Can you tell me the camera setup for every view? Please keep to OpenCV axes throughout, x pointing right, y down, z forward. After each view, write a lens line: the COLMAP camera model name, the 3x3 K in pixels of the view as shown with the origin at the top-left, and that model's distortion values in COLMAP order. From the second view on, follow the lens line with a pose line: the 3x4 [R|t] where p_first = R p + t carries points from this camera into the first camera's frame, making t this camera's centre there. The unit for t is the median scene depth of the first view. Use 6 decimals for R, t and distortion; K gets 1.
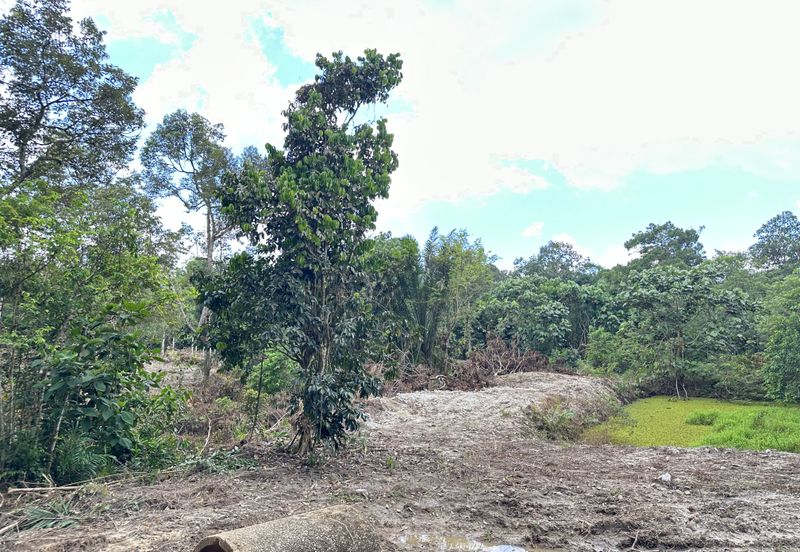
lens RADIAL K [[883.9, 0, 400.2], [0, 883.9, 274.6], [0, 0, 1]] dist [0.020758, 0.000000]
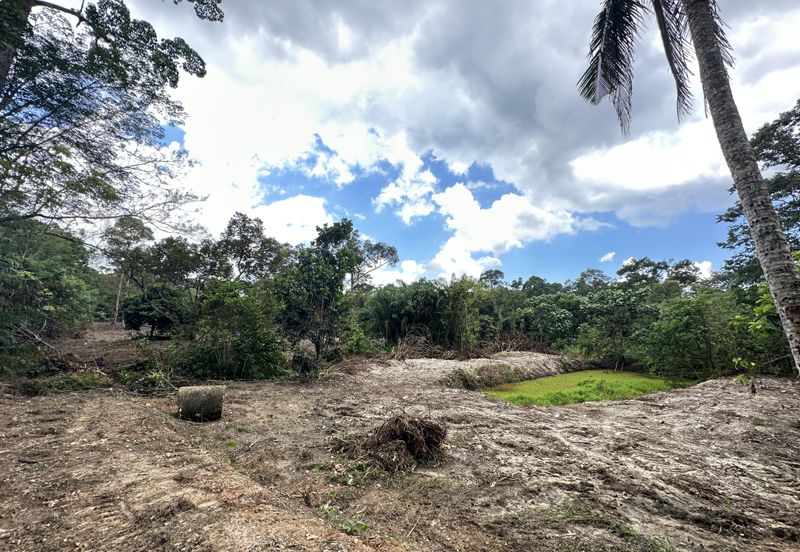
lens RADIAL K [[883.9, 0, 400.0], [0, 883.9, 275.7], [0, 0, 1]] dist [0.020758, 0.000000]
pose [[0.734107, -0.003940, -0.679023, 1.037248], [0.049395, 0.997644, 0.047614, -0.122378], [0.677235, -0.068494, 0.732572, -0.413888]]
